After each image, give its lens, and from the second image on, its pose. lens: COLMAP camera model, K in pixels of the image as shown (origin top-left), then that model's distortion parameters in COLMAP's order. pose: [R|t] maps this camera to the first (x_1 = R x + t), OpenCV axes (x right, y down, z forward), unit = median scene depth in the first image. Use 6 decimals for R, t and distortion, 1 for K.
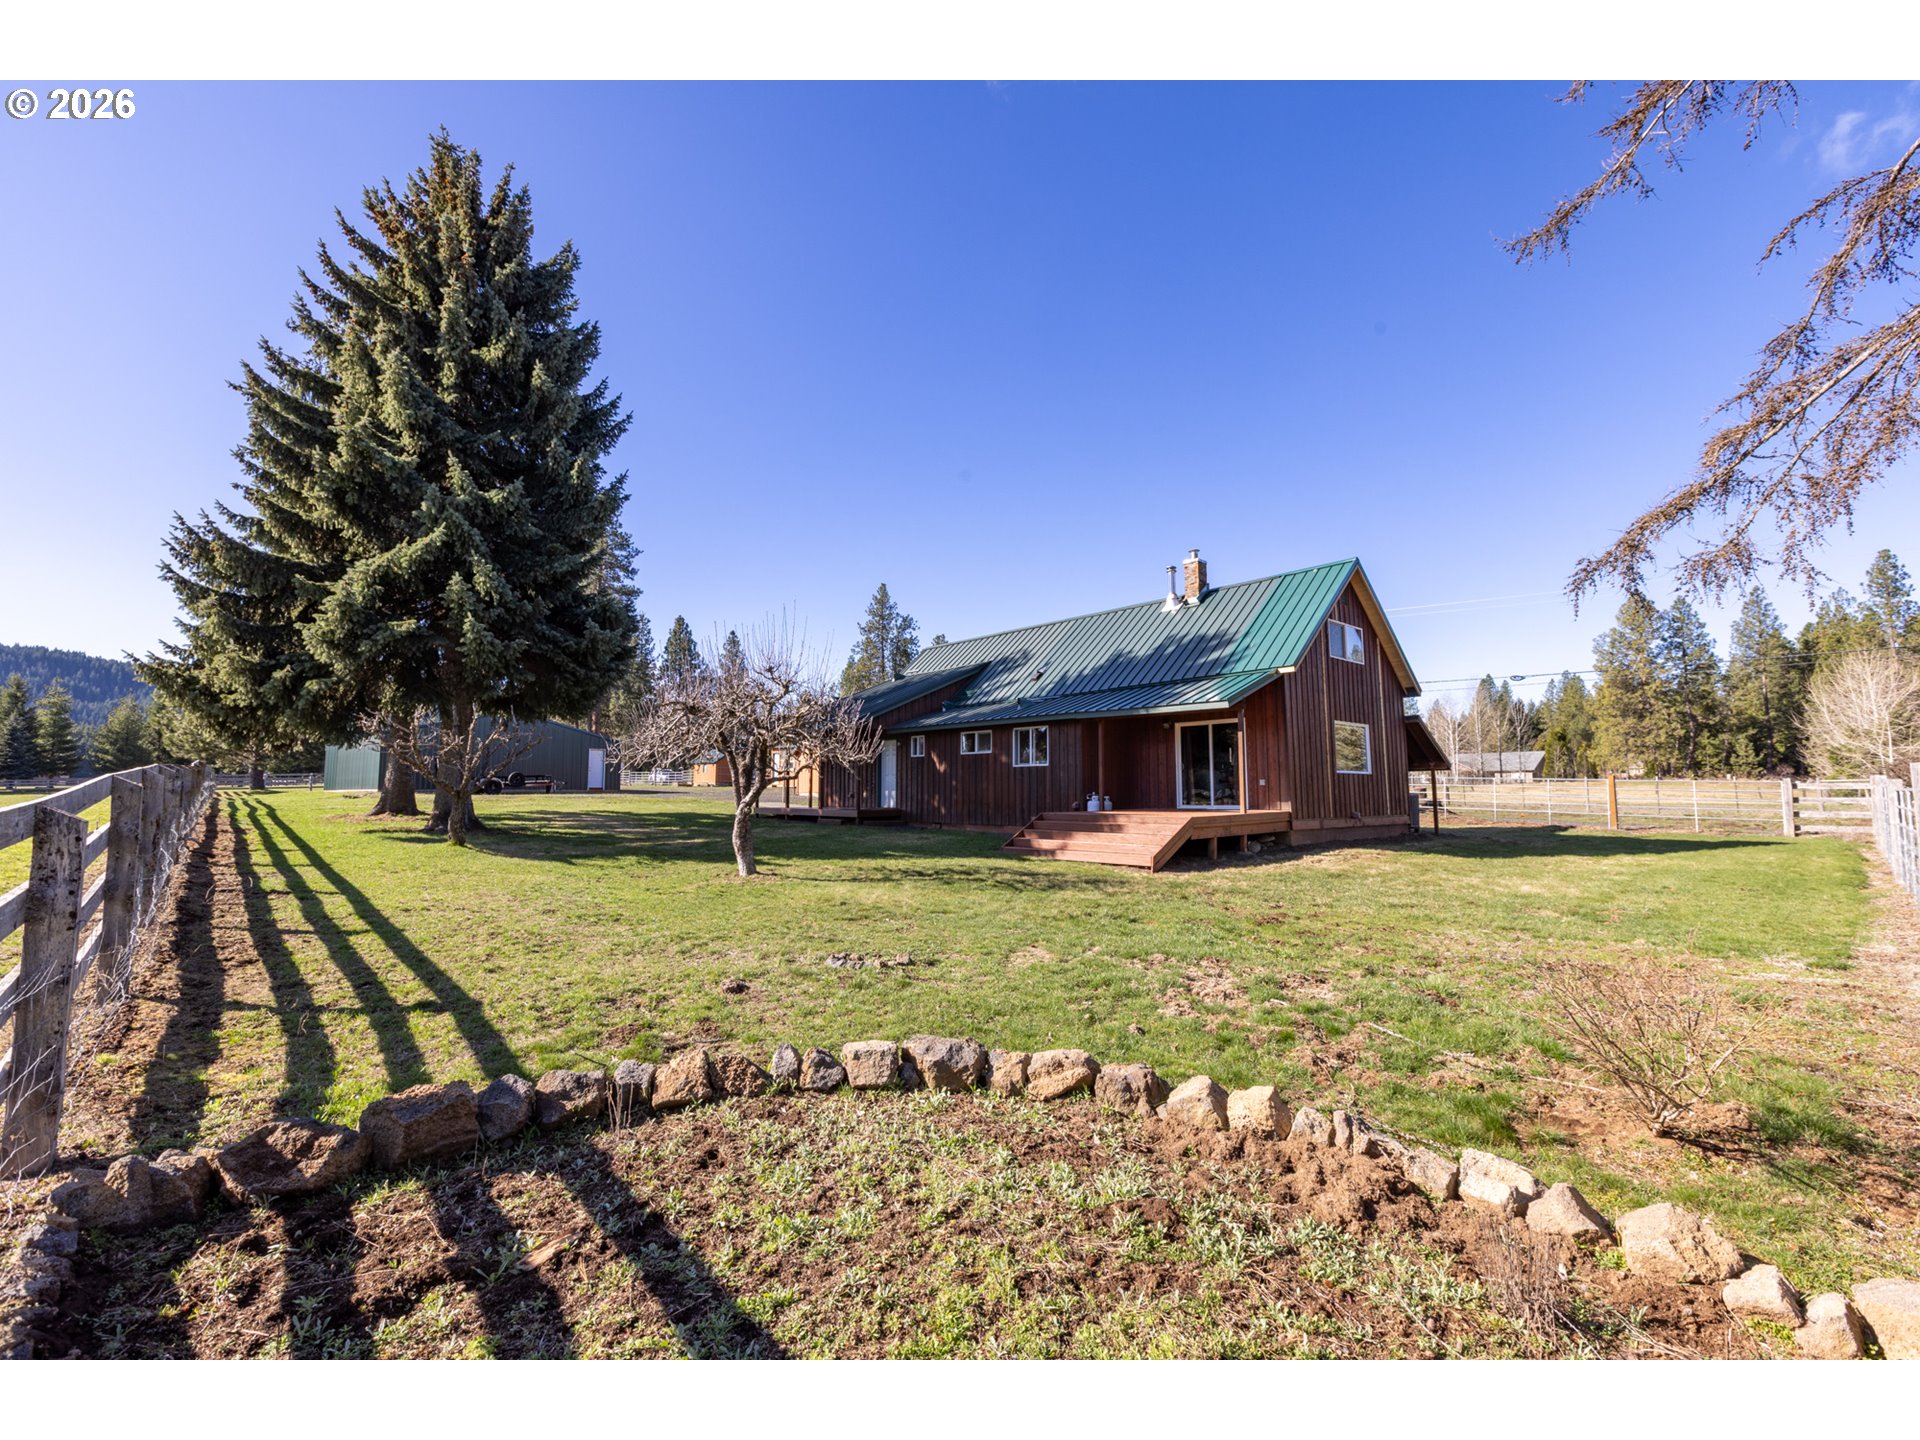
lens RADIAL K [[879.0, 0, 953.7], [0, 879.0, 717.3], [0, 0, 1]] dist [-0.001959, 0.000165]
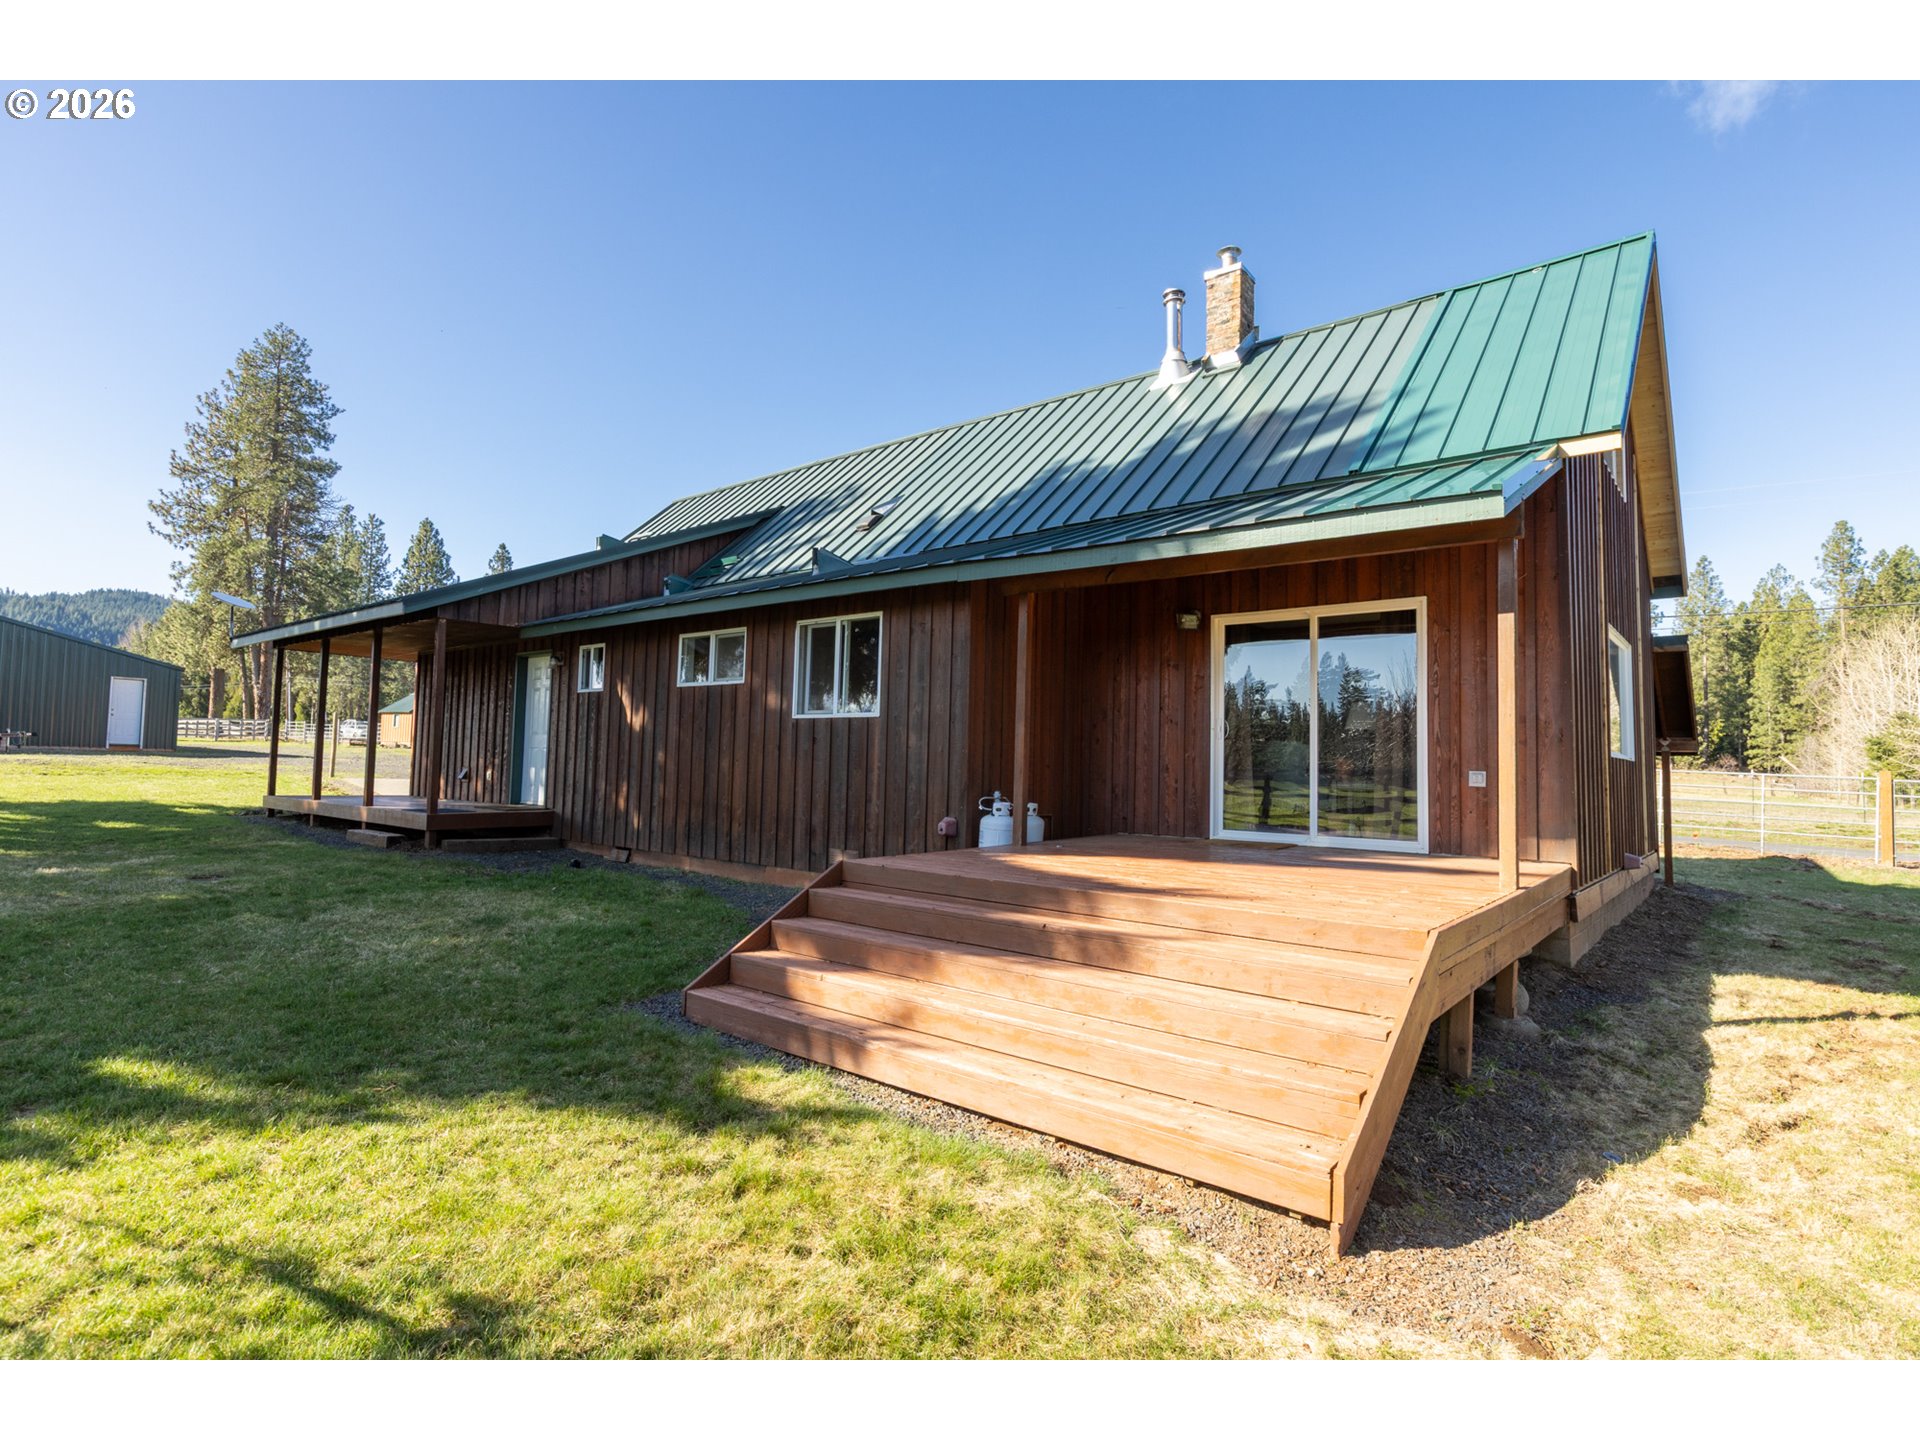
lens RADIAL K [[879.0, 0, 960.2], [0, 879.0, 712.0], [0, 0, 1]] dist [-0.001959, 0.000165]
pose [[0.986575, 0.034395, 0.159649, 0.076065], [-0.039060, 0.998894, 0.026178, 0.038662], [-0.158572, -0.032062, 0.986827, 0.579560]]
